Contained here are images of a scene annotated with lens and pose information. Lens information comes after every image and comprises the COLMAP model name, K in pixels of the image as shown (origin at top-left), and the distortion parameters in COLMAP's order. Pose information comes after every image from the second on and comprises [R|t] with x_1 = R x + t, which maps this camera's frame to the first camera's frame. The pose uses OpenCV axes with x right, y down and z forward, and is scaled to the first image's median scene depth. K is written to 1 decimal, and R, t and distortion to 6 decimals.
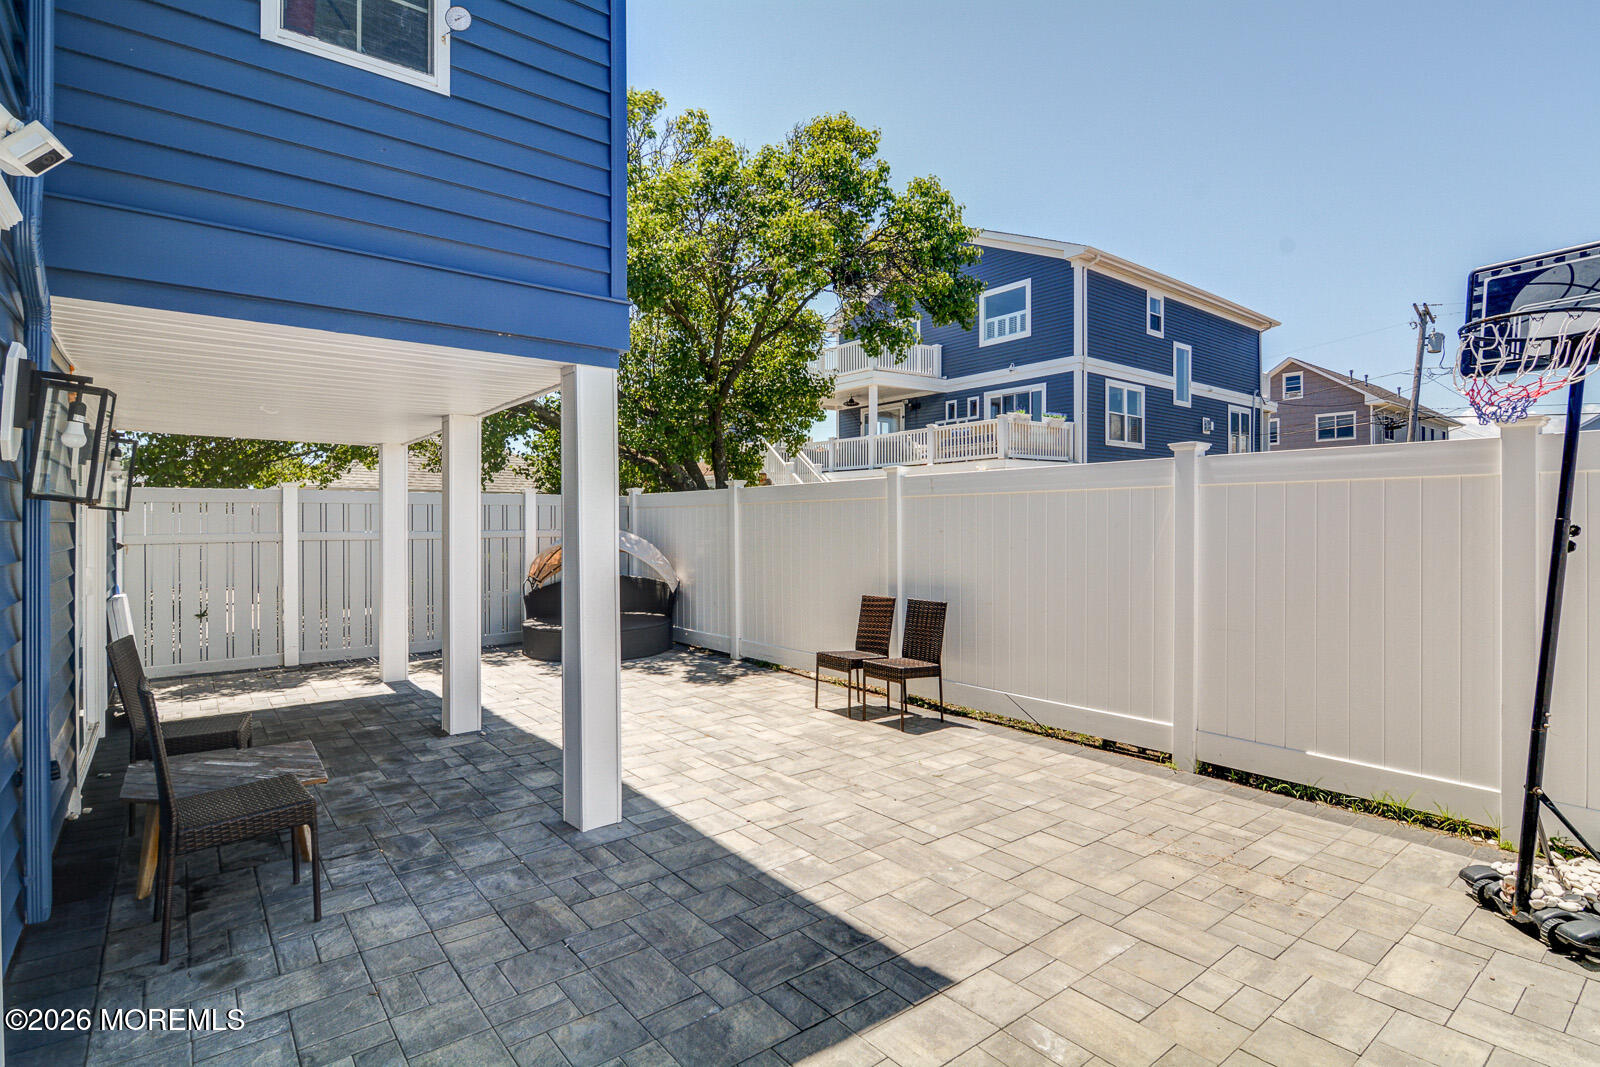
lens RADIAL K [[786.6, 0, 808.2], [0, 786.6, 519.4], [0, 0, 1]] dist [0.003573, -0.011479]
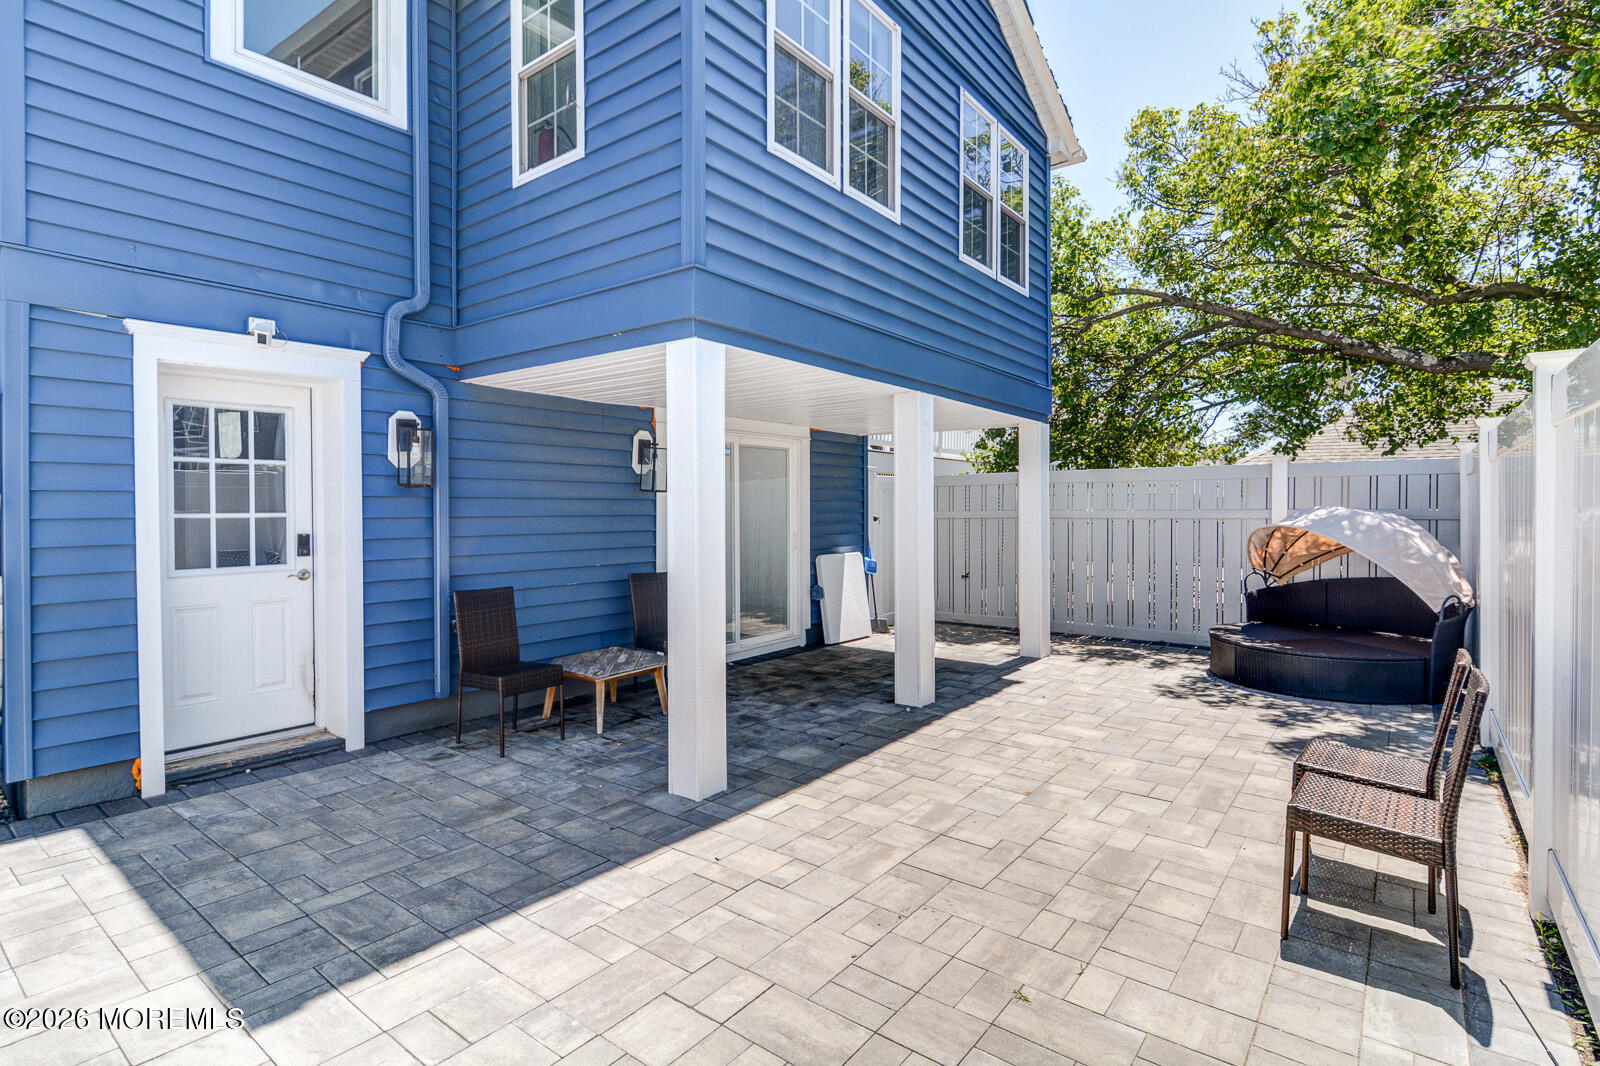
lens RADIAL K [[786.6, 0, 808.2], [0, 786.6, 518.9], [0, 0, 1]] dist [0.003573, -0.011479]
pose [[0.235723, 0.018438, -0.971645, 0.836187], [0.001355, 0.999813, 0.019301, 0.014758], [0.971819, -0.005866, 0.235654, 1.021239]]
